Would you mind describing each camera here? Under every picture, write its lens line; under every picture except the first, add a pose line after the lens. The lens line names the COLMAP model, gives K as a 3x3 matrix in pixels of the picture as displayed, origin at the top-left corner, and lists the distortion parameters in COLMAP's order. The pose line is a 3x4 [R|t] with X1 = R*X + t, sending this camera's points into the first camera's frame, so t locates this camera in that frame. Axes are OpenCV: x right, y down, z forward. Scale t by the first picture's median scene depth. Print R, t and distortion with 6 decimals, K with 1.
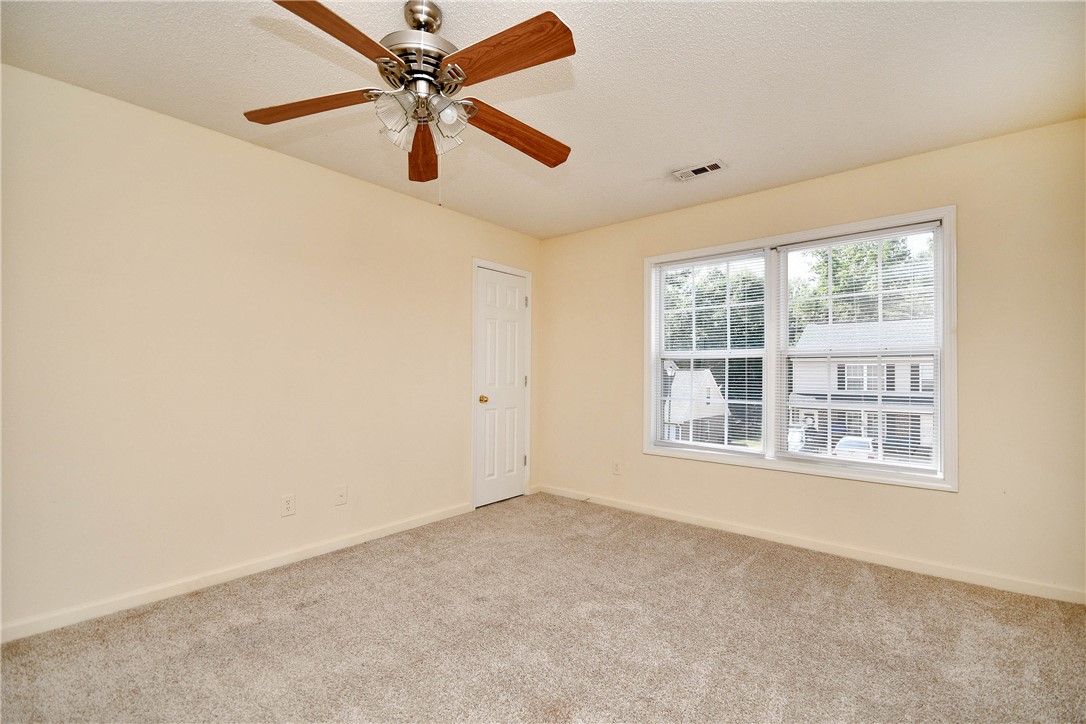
lens RADIAL K [[479.9, 0, 543.0], [0, 479.9, 362.0], [0, 0, 1]] dist [0.000125, -0.010427]
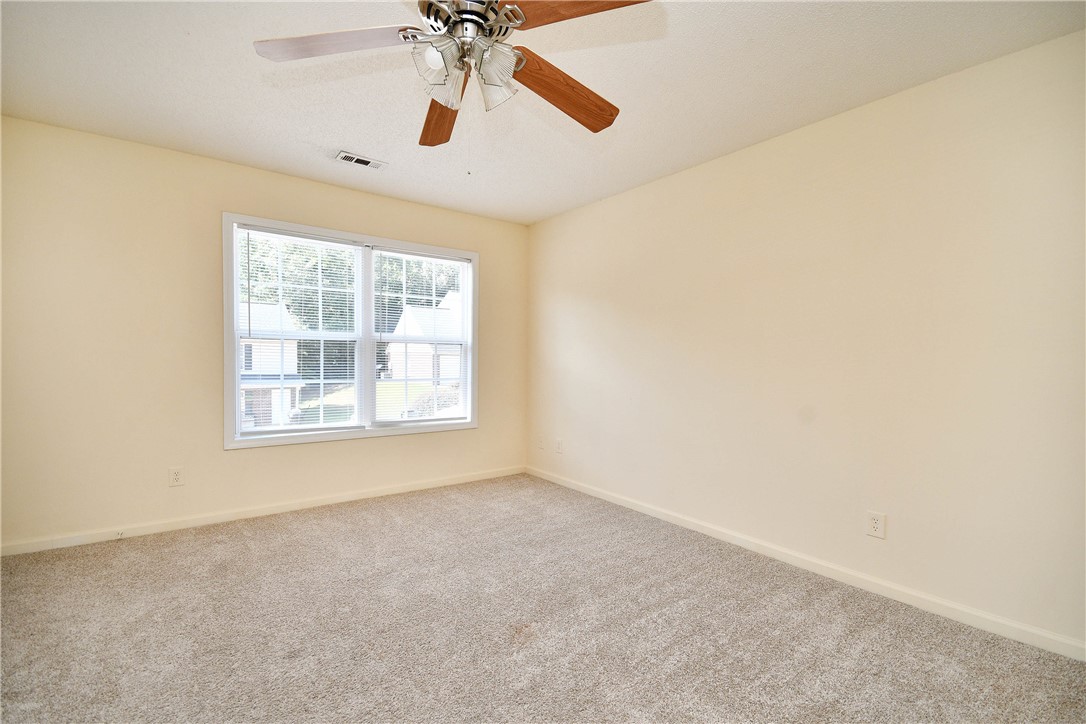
lens RADIAL K [[479.9, 0, 543.0], [0, 479.9, 362.0], [0, 0, 1]] dist [0.000125, -0.010427]
pose [[0.205061, -0.007799, 0.978718, -0.560328], [-0.035225, 0.999262, 0.015343, 0.007443], [-0.978115, -0.037621, 0.204635, 0.342860]]
